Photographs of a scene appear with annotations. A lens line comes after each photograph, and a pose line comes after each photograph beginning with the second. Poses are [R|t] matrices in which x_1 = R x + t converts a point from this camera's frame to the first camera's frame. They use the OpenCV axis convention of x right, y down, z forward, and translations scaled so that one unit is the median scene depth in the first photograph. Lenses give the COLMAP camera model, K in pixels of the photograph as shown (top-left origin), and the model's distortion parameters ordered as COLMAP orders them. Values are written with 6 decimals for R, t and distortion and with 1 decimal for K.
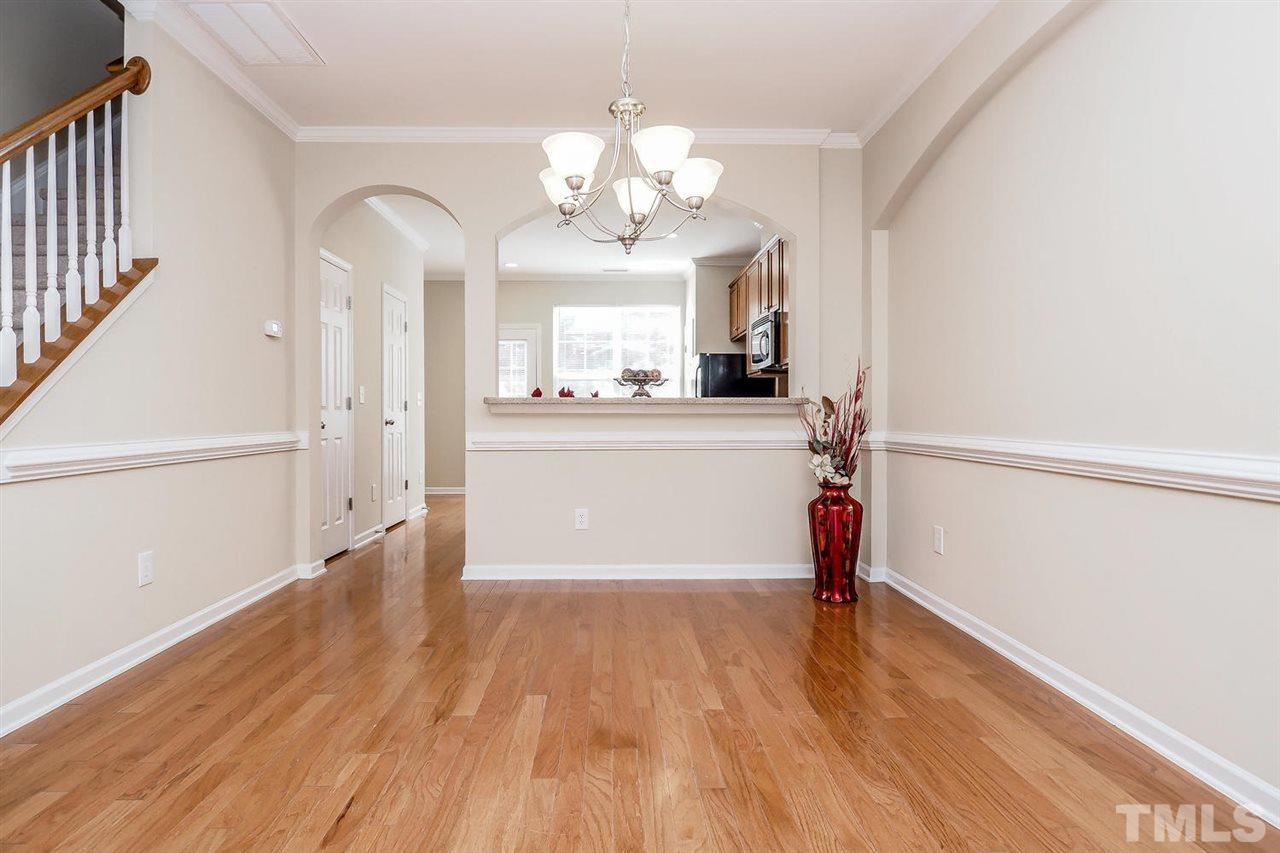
lens RADIAL K [[697.8, 0, 619.5], [0, 697.8, 421.8], [0, 0, 1]] dist [-0.003752, -0.000661]
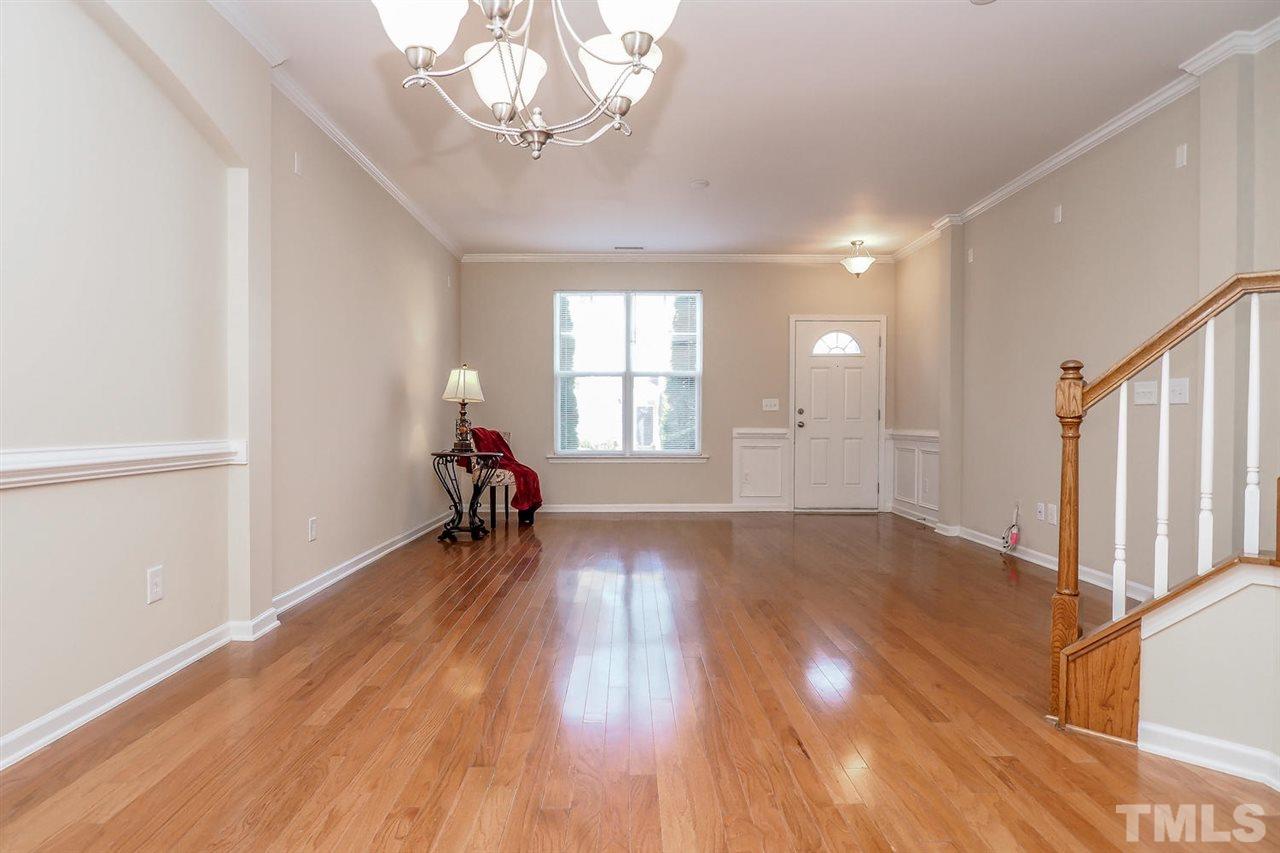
lens RADIAL K [[702.8, 0, 635.2], [0, 702.8, 419.8], [0, 0, 1]] dist [-0.006999, -0.000485]
pose [[-0.999985, -0.003310, 0.004460, -0.048855], [-0.003254, 0.999916, 0.012564, -0.008552], [-0.004502, 0.012550, -0.999911, 0.972846]]
